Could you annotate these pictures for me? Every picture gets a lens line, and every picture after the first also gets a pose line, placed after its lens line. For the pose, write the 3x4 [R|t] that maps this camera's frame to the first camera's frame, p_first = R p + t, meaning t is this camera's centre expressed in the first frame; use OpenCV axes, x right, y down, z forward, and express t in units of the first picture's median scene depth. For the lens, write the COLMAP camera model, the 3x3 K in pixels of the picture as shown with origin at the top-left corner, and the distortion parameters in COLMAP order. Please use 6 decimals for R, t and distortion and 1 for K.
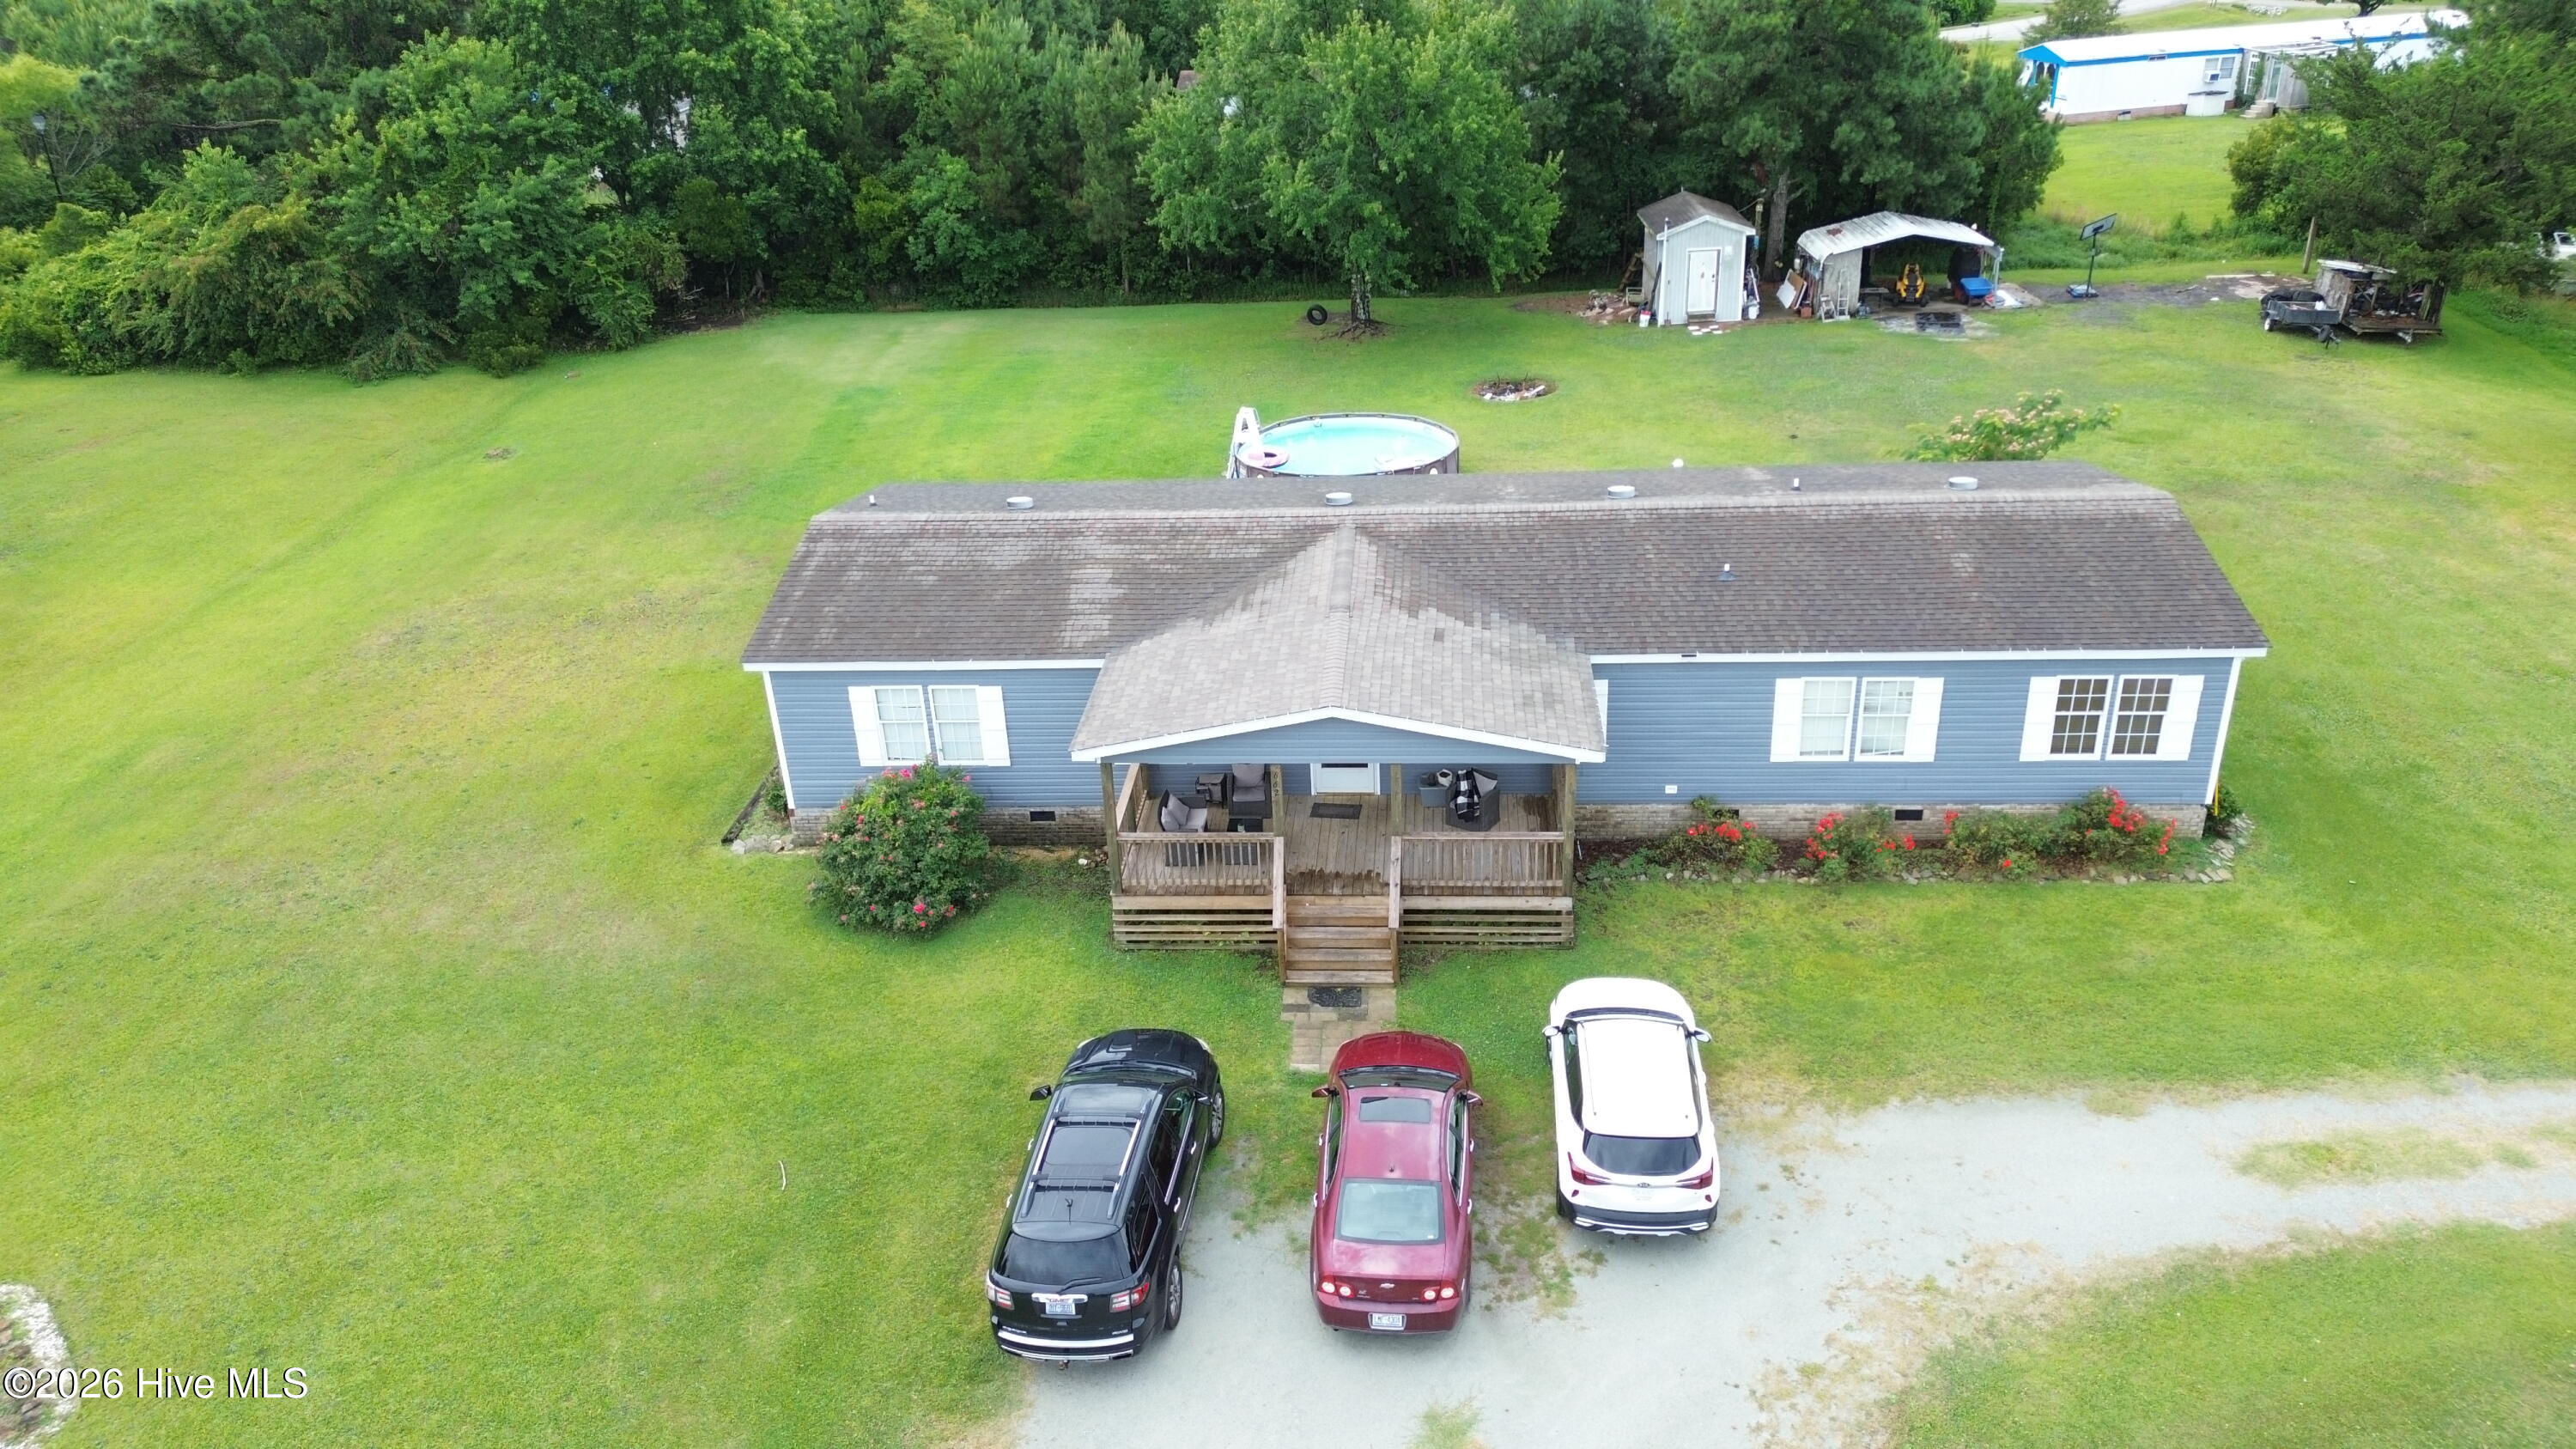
lens RADIAL K [[1817.3, 0, 1293.7], [0, 1817.3, 720.5], [0, 0, 1]] dist [0.076585, -0.077485]
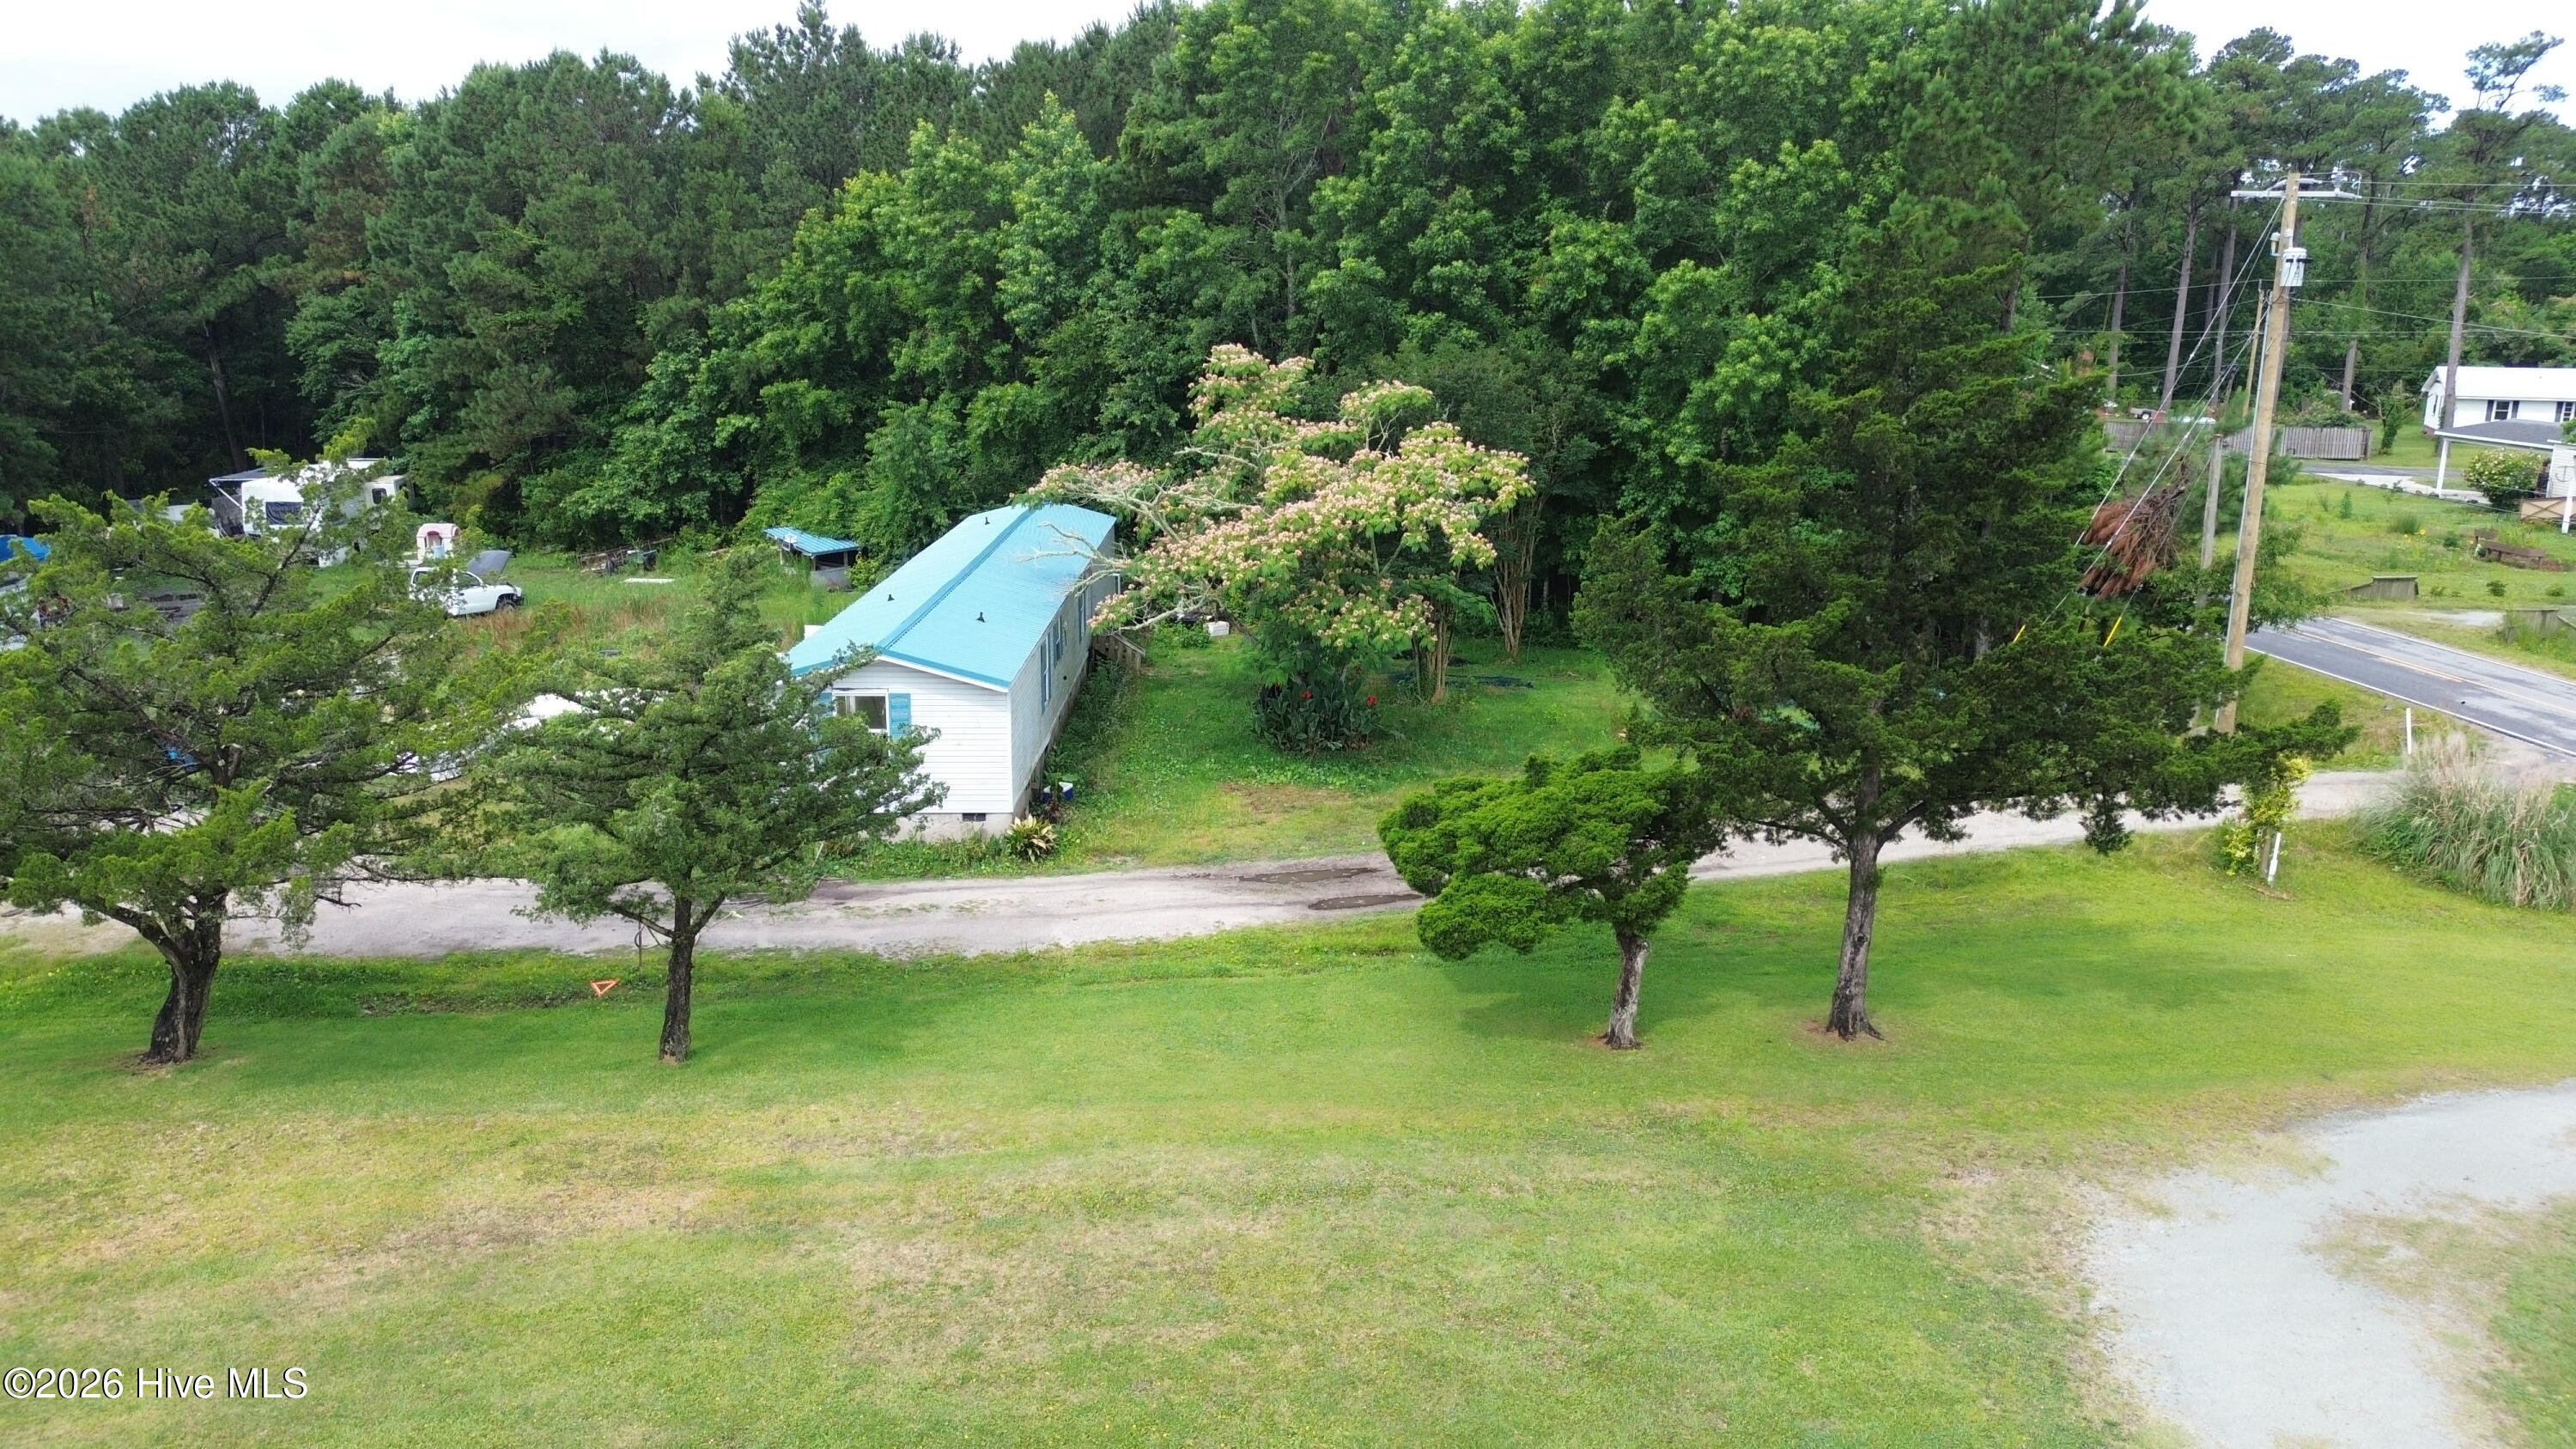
lens RADIAL K [[1817.3, 0, 1293.7], [0, 1817.3, 720.5], [0, 0, 1]] dist [0.076585, -0.077485]
pose [[-0.129321, -0.185961, 0.974010, 0.286230], [0.432756, 0.873195, 0.224171, -0.265257], [-0.892188, 0.450498, -0.032447, 0.930323]]
